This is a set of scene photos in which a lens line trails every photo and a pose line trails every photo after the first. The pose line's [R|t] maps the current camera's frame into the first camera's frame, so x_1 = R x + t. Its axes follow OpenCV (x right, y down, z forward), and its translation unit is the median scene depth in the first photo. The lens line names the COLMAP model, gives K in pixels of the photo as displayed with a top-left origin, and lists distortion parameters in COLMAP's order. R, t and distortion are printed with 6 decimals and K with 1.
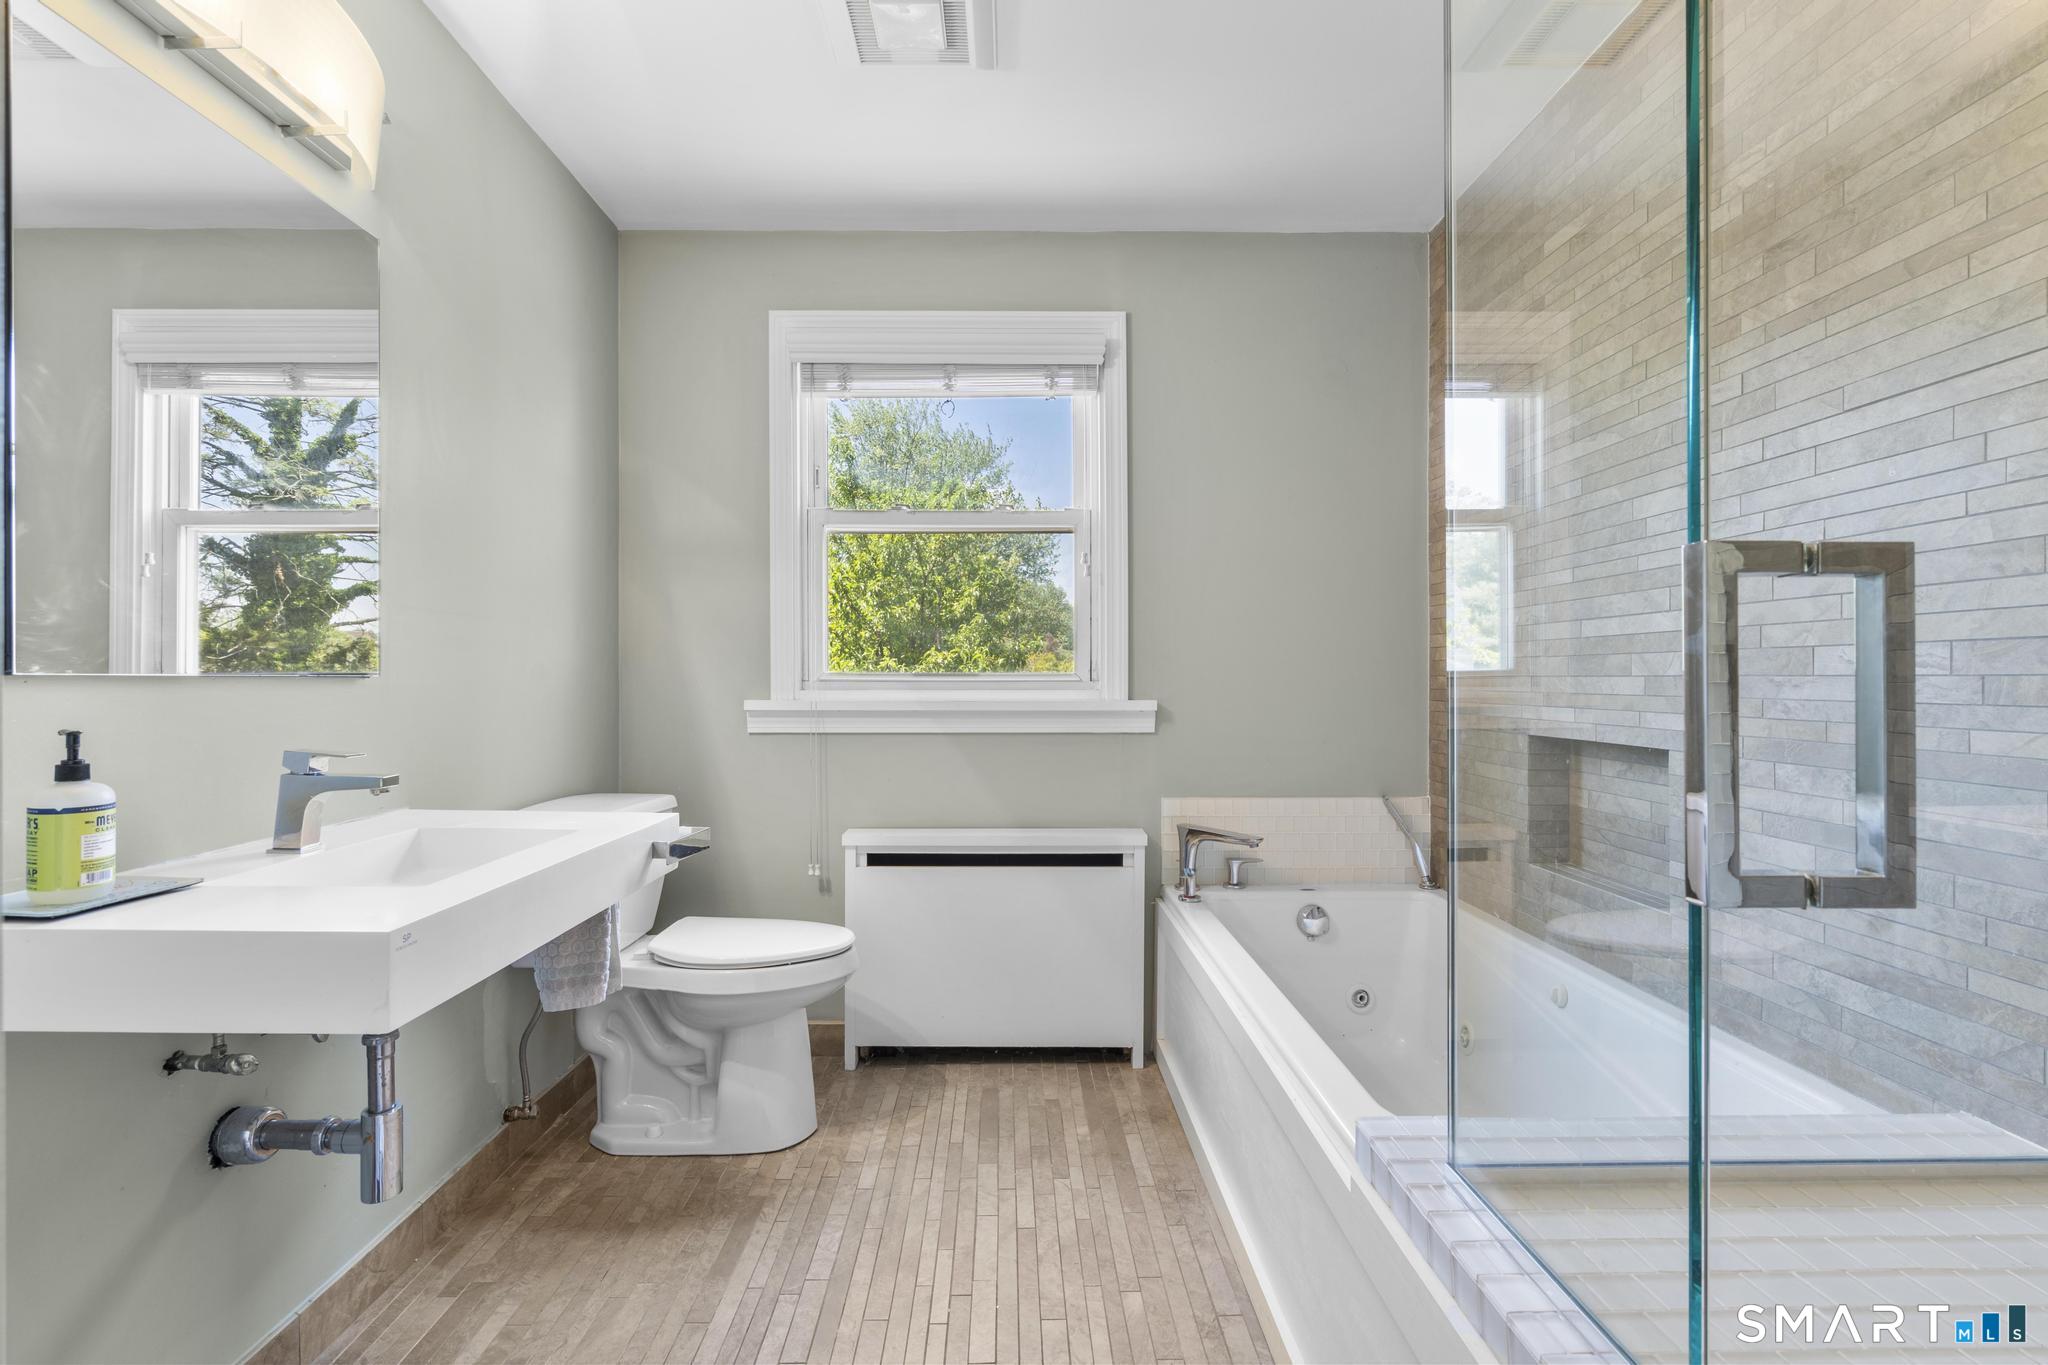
lens RADIAL K [[920.0, 0, 1016.7], [0, 920.0, 678.8], [0, 0, 1]] dist [-0.006759, 0.004480]
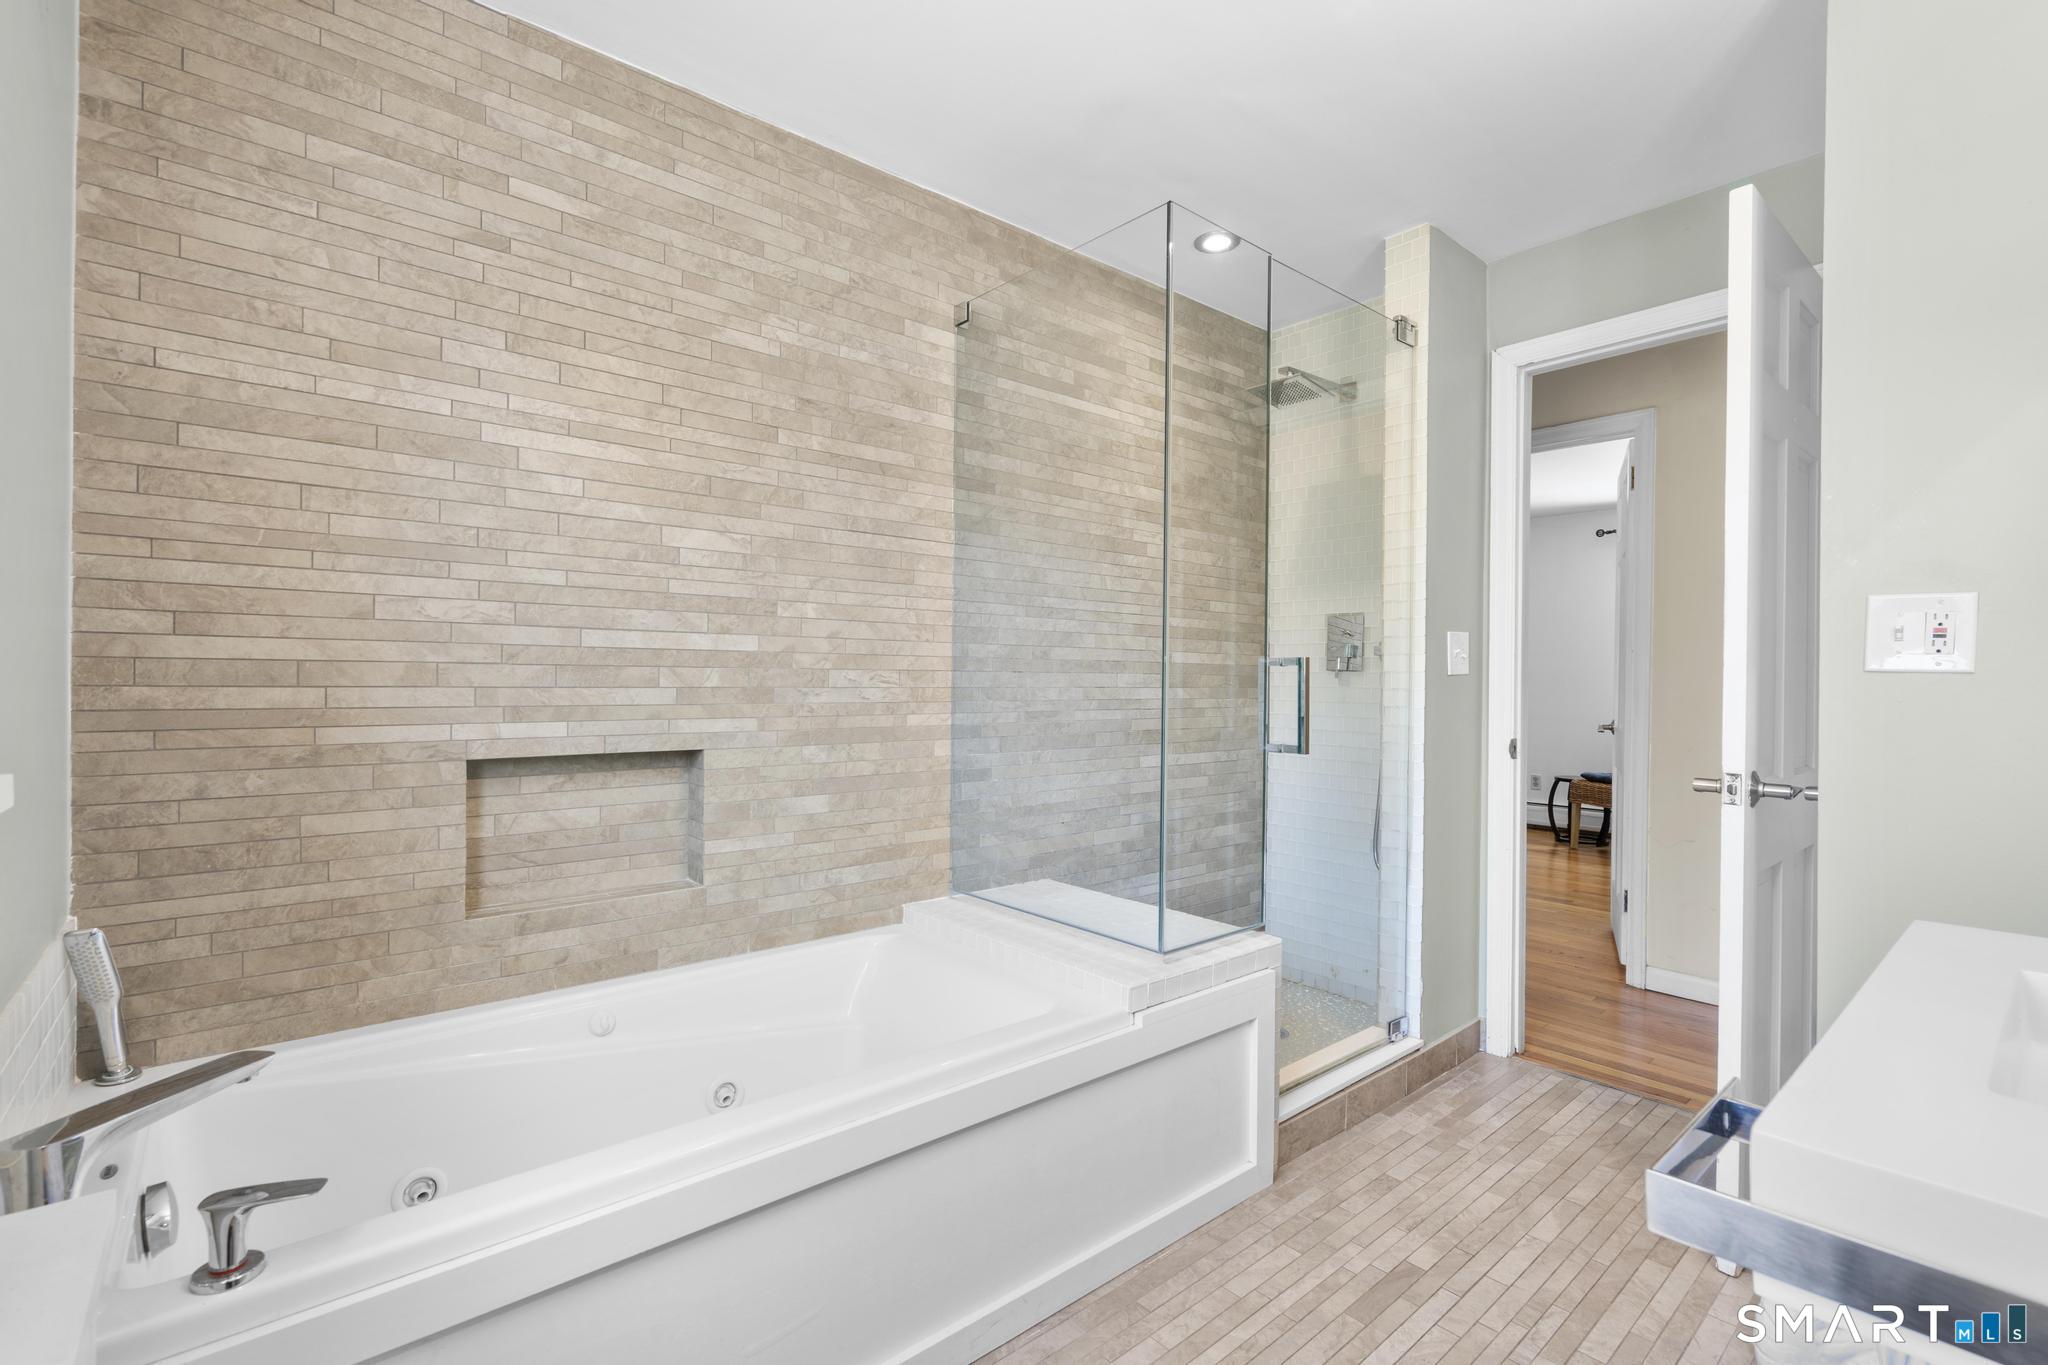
lens RADIAL K [[920.0, 0, 1022.6], [0, 920.0, 681.7], [0, 0, 1]] dist [-0.006759, 0.004480]
pose [[-0.641432, -0.004615, 0.767166, -0.548978], [-0.006542, 0.999978, 0.000545, -0.015973], [-0.767152, -0.004669, -0.641449, 1.692384]]
